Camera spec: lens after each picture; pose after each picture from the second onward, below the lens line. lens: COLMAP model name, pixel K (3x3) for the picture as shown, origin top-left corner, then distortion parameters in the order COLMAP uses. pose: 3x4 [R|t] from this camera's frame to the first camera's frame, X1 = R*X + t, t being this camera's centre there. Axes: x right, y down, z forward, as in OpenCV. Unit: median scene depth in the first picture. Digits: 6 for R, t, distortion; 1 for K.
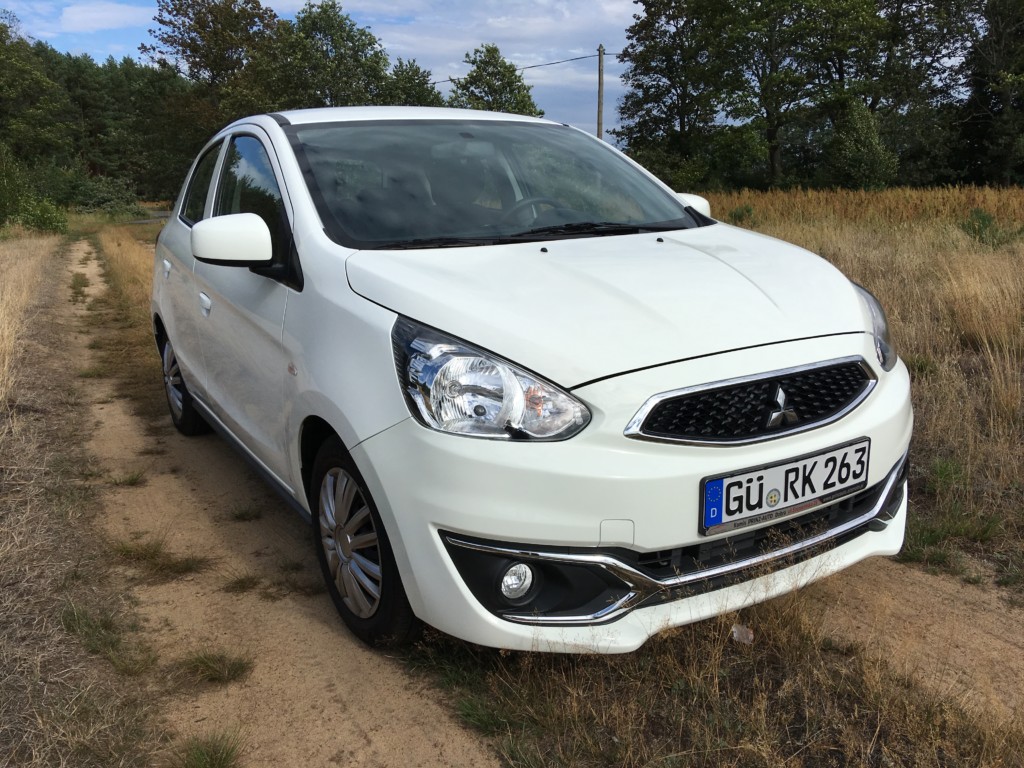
lens RADIAL K [[856.6, 0, 514.0], [0, 856.6, 381.4], [0, 0, 1]] dist [0.102012, -0.166466]
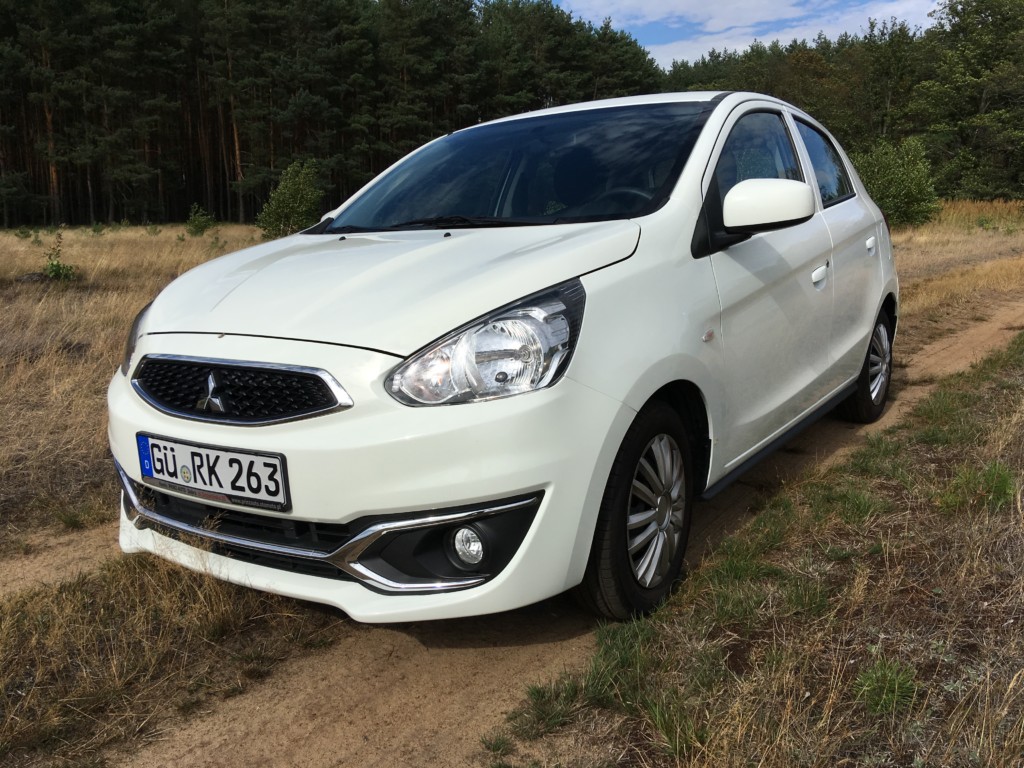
lens RADIAL K [[856.6, 0, 514.0], [0, 856.6, 381.4], [0, 0, 1]] dist [0.102012, -0.166466]
pose [[0.425762, 0.177042, -0.887346, 1.392013], [-0.173958, 0.978393, 0.111740, -0.165449], [0.887956, 0.106787, 0.447360, 0.864236]]
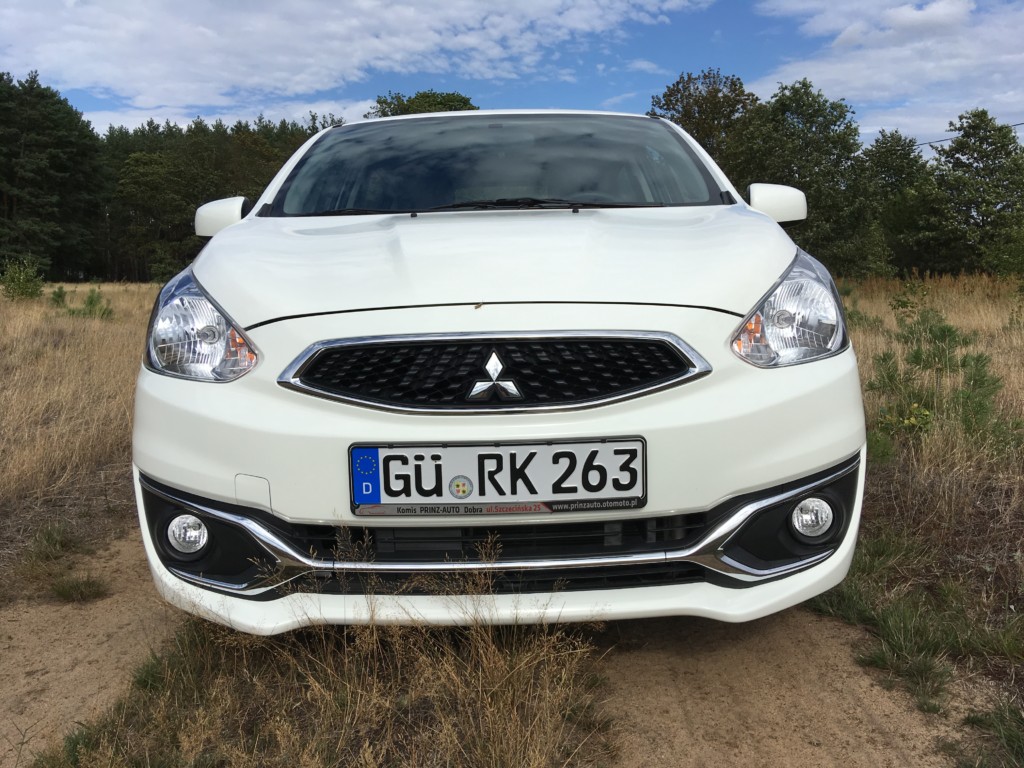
lens RADIAL K [[880.6, 0, 512.0], [0, 880.6, 364.3], [0, 0, 1]] dist [0.005907, 0.005422]
pose [[0.859405, 0.059651, -0.507803, 0.742389], [-0.116518, 0.989887, -0.080914, 0.082307], [0.497841, 0.128706, 0.857665, 0.309966]]
